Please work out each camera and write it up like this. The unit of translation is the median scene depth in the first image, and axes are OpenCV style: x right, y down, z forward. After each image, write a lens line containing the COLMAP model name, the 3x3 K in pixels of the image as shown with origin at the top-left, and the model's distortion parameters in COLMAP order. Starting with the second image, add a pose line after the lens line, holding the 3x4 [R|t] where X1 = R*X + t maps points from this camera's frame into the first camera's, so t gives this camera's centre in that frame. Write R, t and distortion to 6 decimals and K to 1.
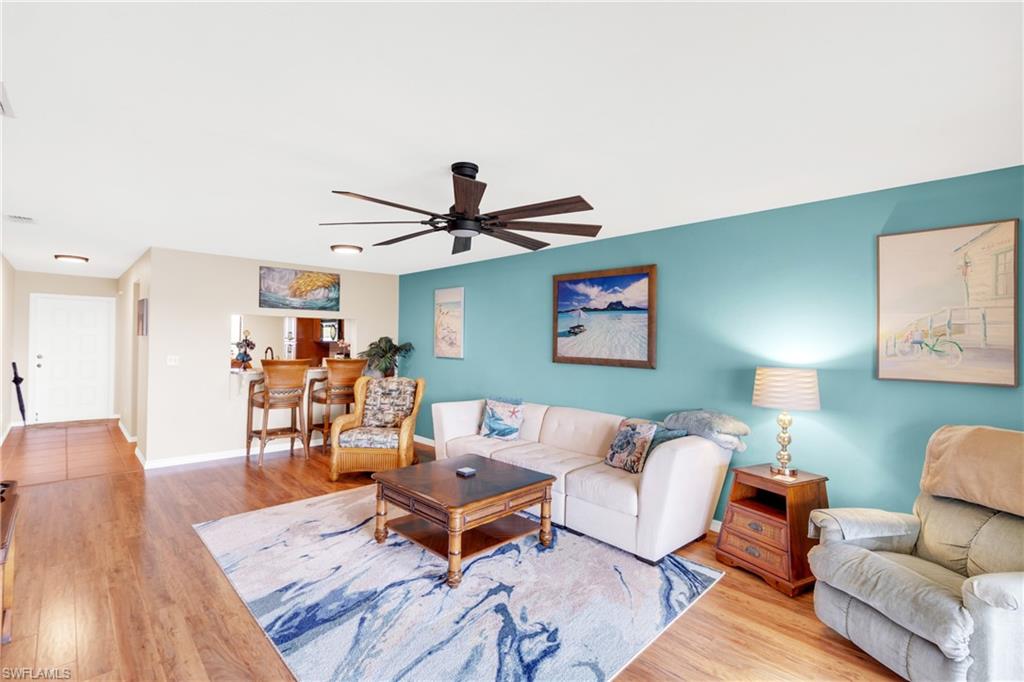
lens RADIAL K [[466.1, 0, 506.6], [0, 466.1, 334.8], [0, 0, 1]] dist [-0.004125, -0.000411]
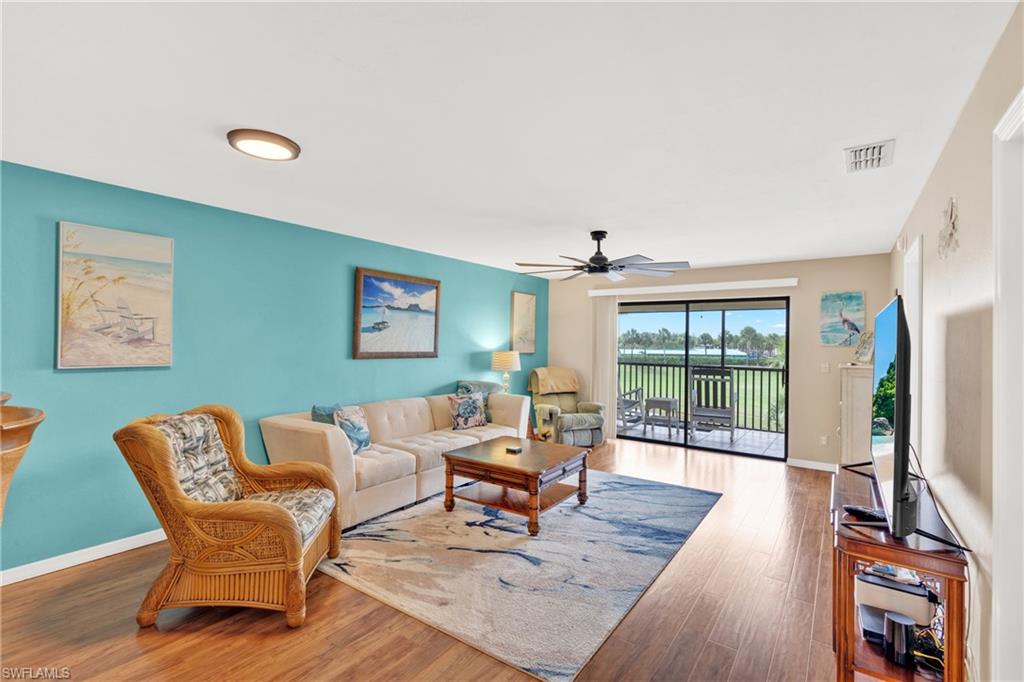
lens RADIAL K [[466.1, 0, 506.6], [0, 466.1, 334.8], [0, 0, 1]] dist [-0.004125, -0.000411]
pose [[-0.178639, -0.007221, 0.983888, -0.899275], [-0.029574, 0.999561, 0.001967, -0.001097], [-0.983470, -0.028746, -0.178774, 0.885656]]
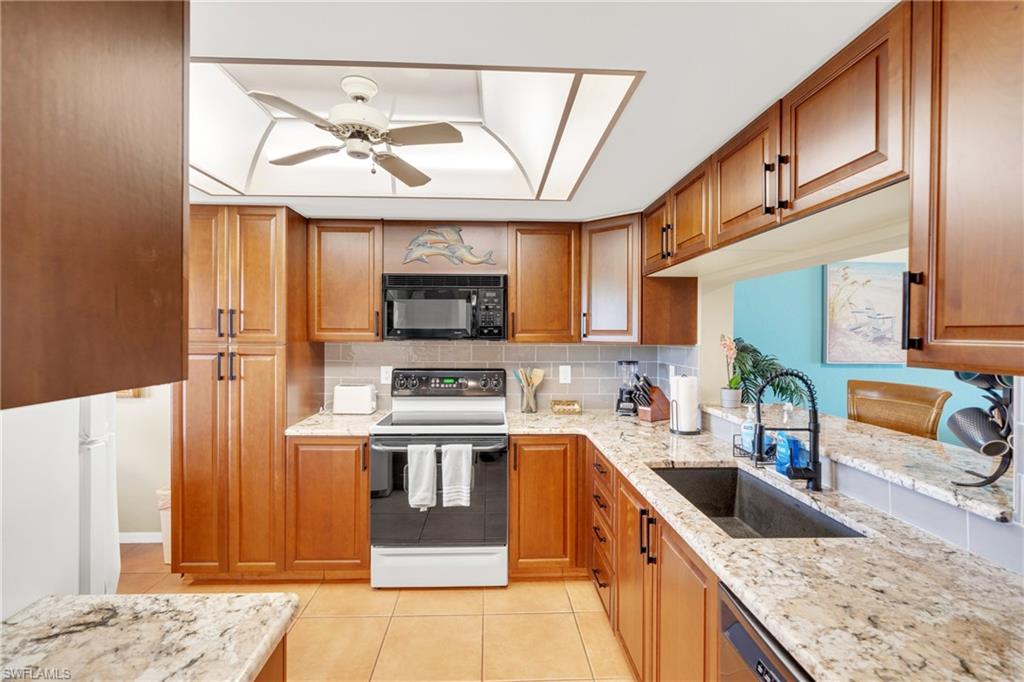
lens RADIAL K [[466.1, 0, 506.6], [0, 466.1, 334.8], [0, 0, 1]] dist [-0.004125, -0.000411]
pose [[0.660684, -0.016062, 0.750492, -1.050152], [-0.005547, 0.999639, 0.026278, 0.002305], [-0.750644, -0.021525, 0.660357, 1.245119]]
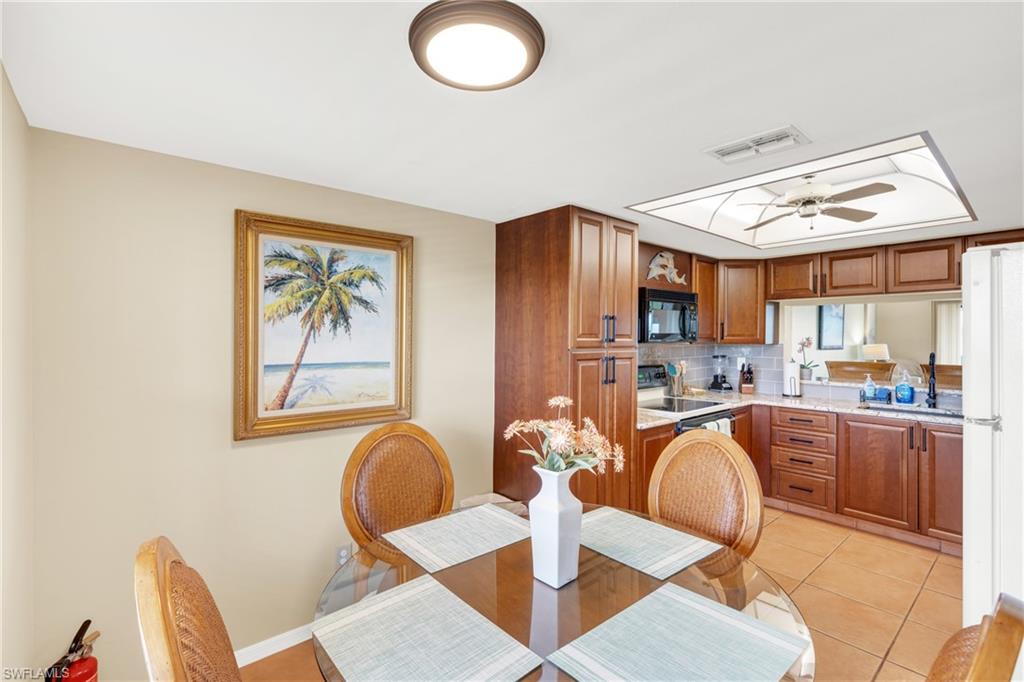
lens RADIAL K [[466.1, 0, 506.6], [0, 466.1, 334.8], [0, 0, 1]] dist [-0.004125, -0.000411]
pose [[0.056771, -0.014008, 0.998289, -1.462746], [-0.015299, 0.999772, 0.014899, 0.006340], [-0.998270, -0.016119, 0.056543, 1.990871]]
